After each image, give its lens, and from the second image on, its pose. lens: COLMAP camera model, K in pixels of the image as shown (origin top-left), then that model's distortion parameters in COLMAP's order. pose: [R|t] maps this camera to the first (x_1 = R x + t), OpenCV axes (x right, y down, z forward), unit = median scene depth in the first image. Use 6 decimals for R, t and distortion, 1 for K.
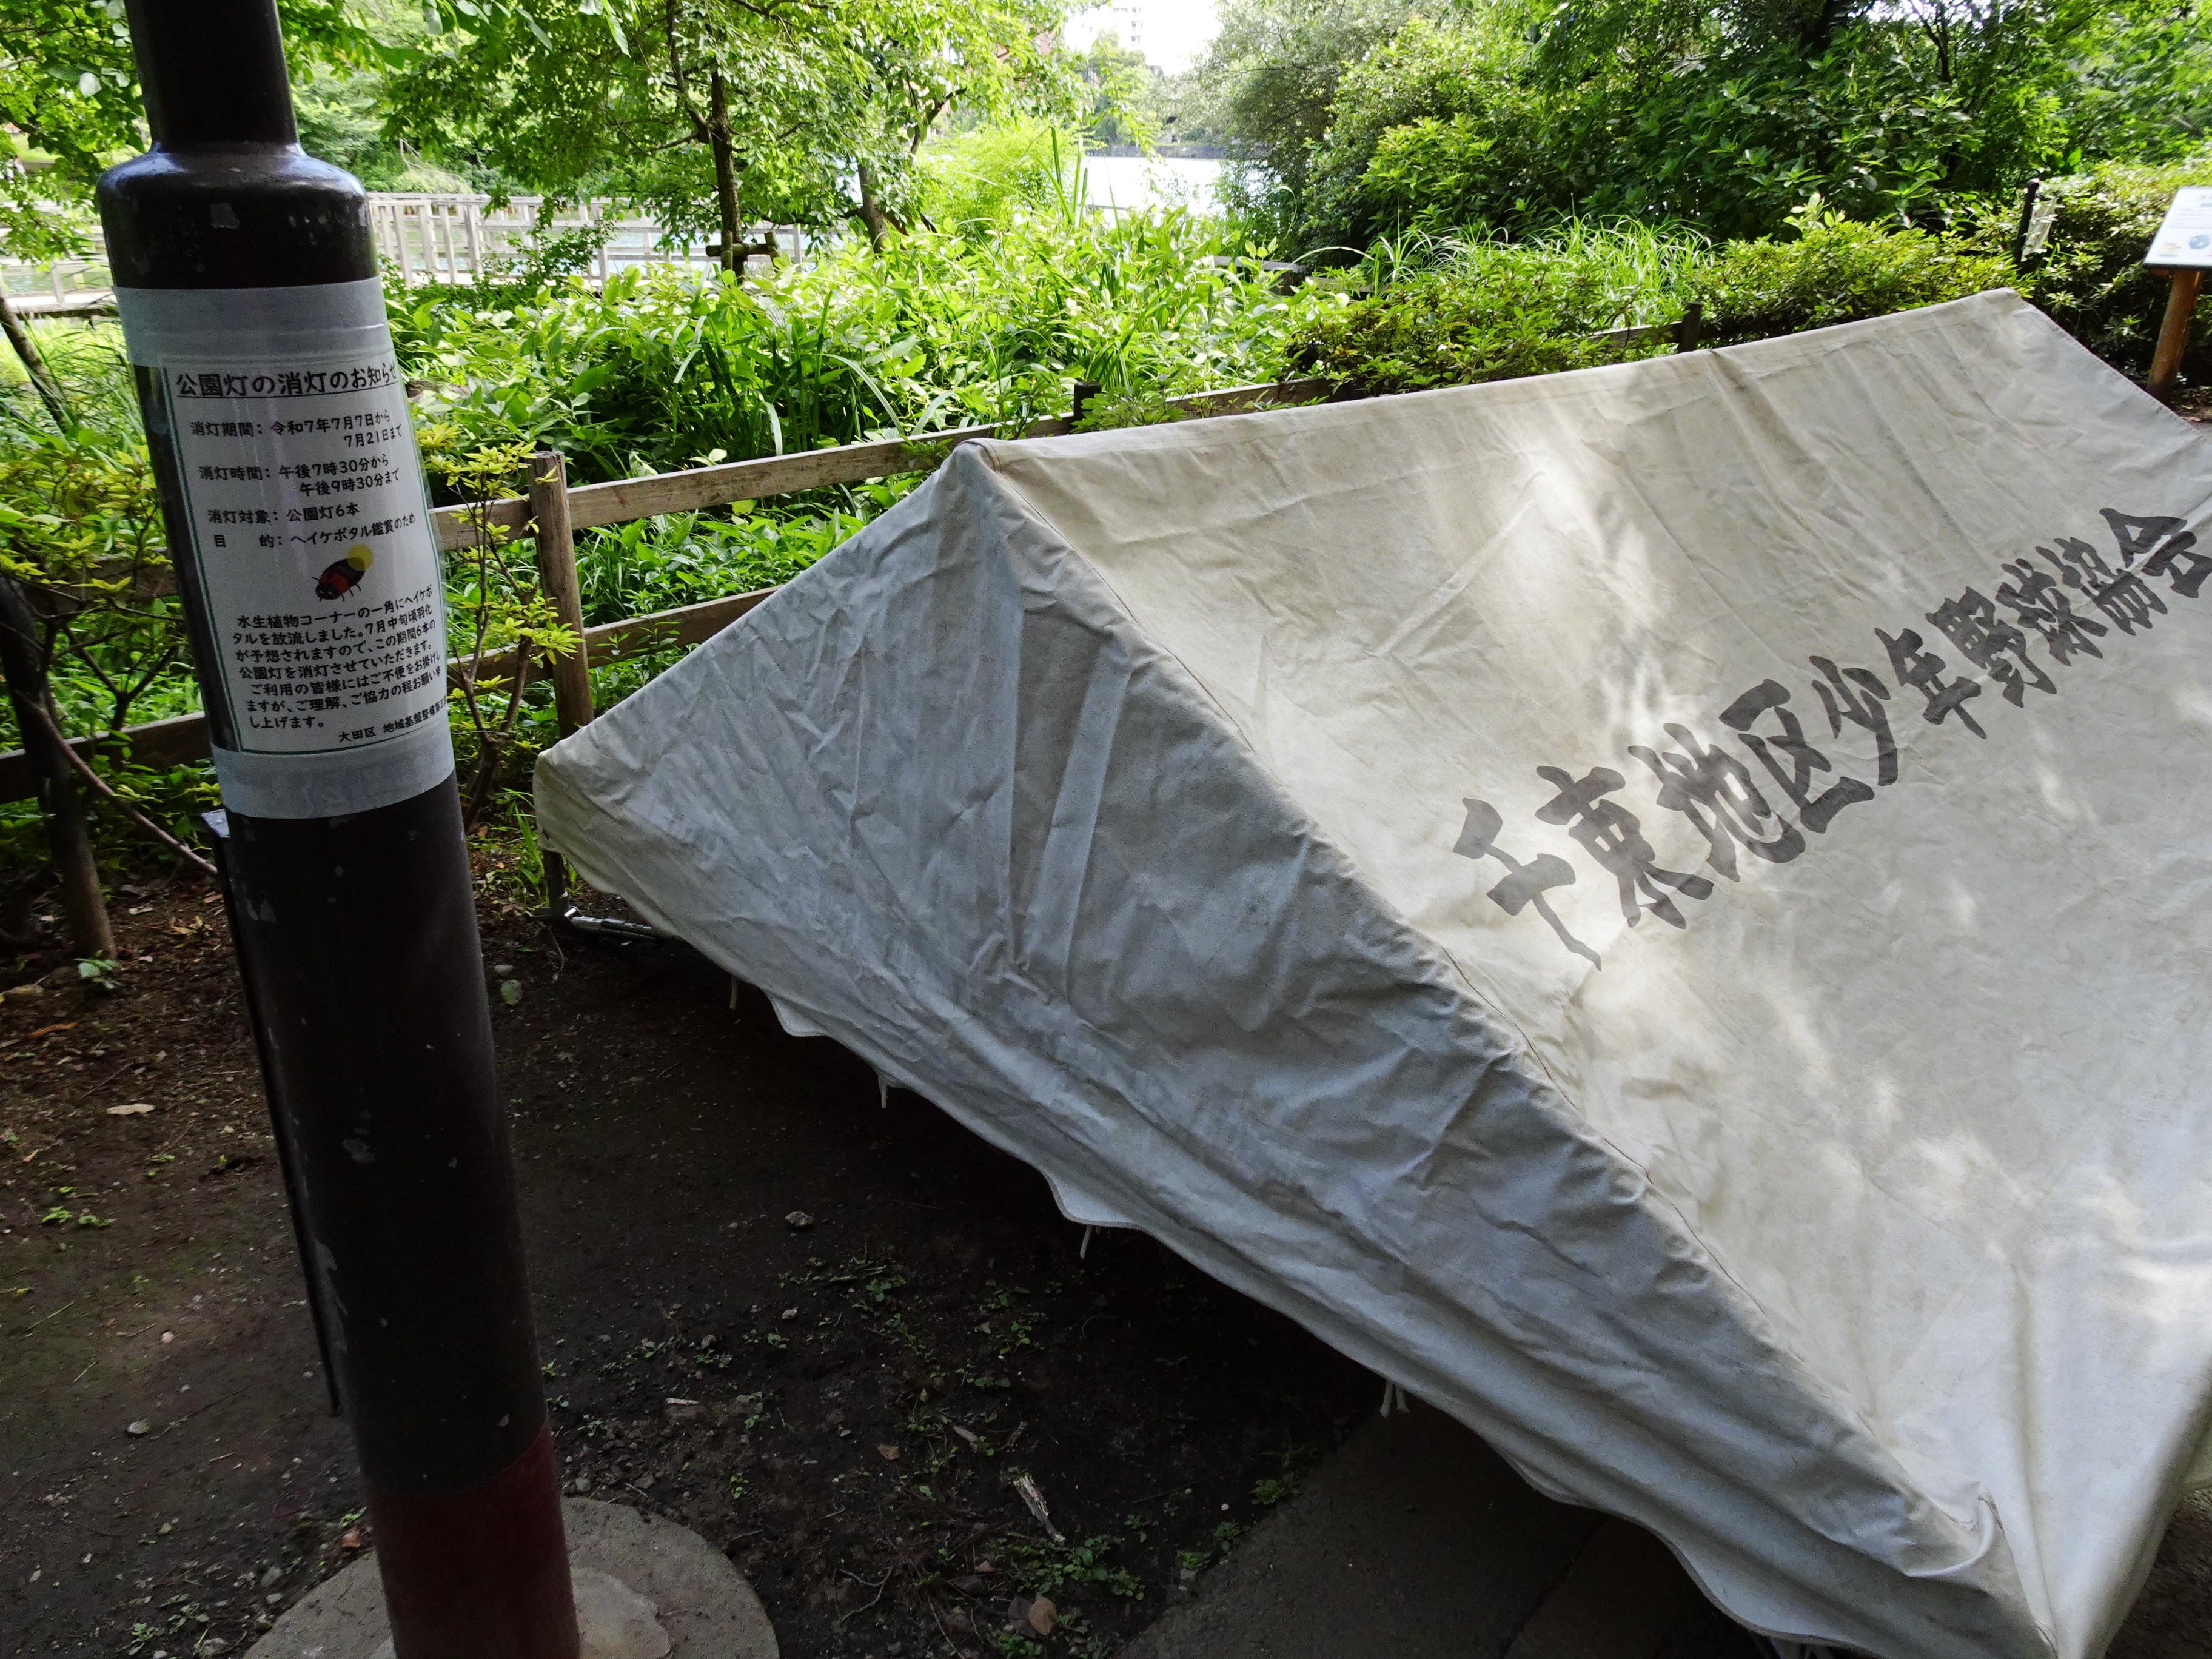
lens RADIAL K [[1594.0, 0, 1107.4], [0, 1594.0, 827.8], [0, 0, 1]] dist [0.009939, -0.005914]
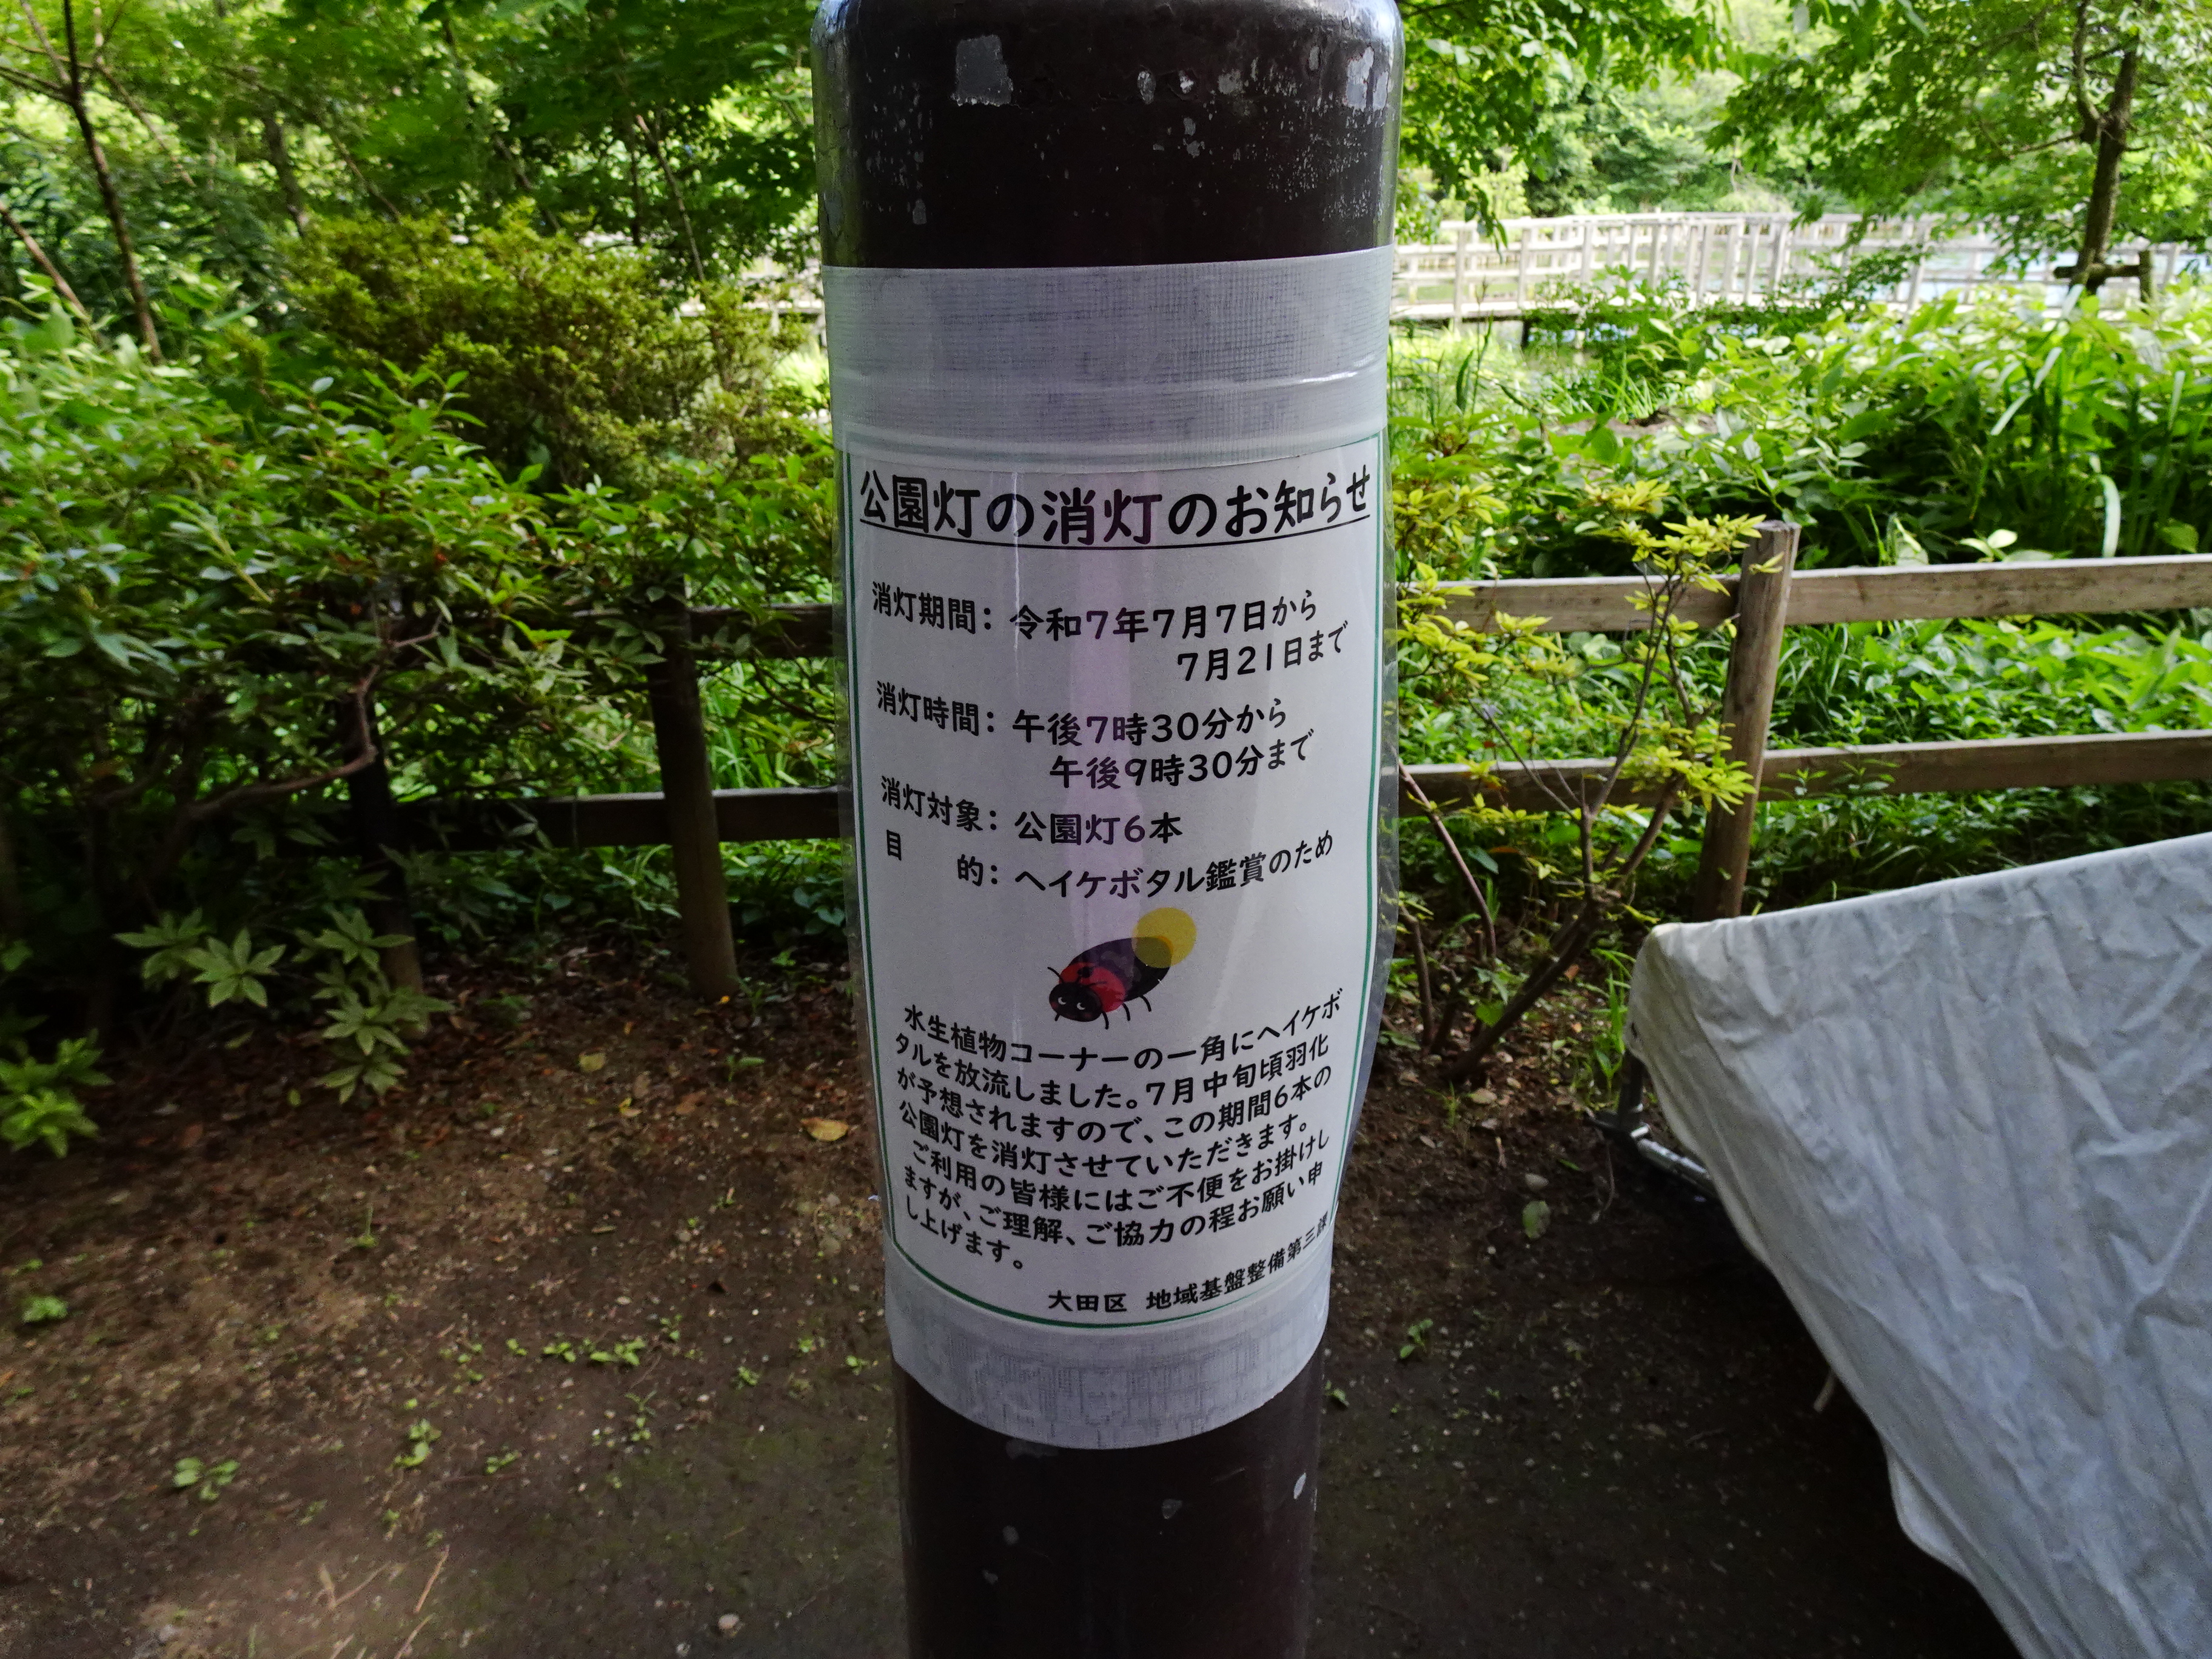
lens RADIAL K [[1594.0, 0, 1106.3], [0, 1594.0, 834.1], [0, 0, 1]] dist [0.009939, -0.005914]
pose [[0.741867, 0.236120, -0.627599, -0.061019], [-0.241787, 0.967183, 0.078071, -0.059117], [0.625438, 0.093827, 0.774612, 0.178719]]
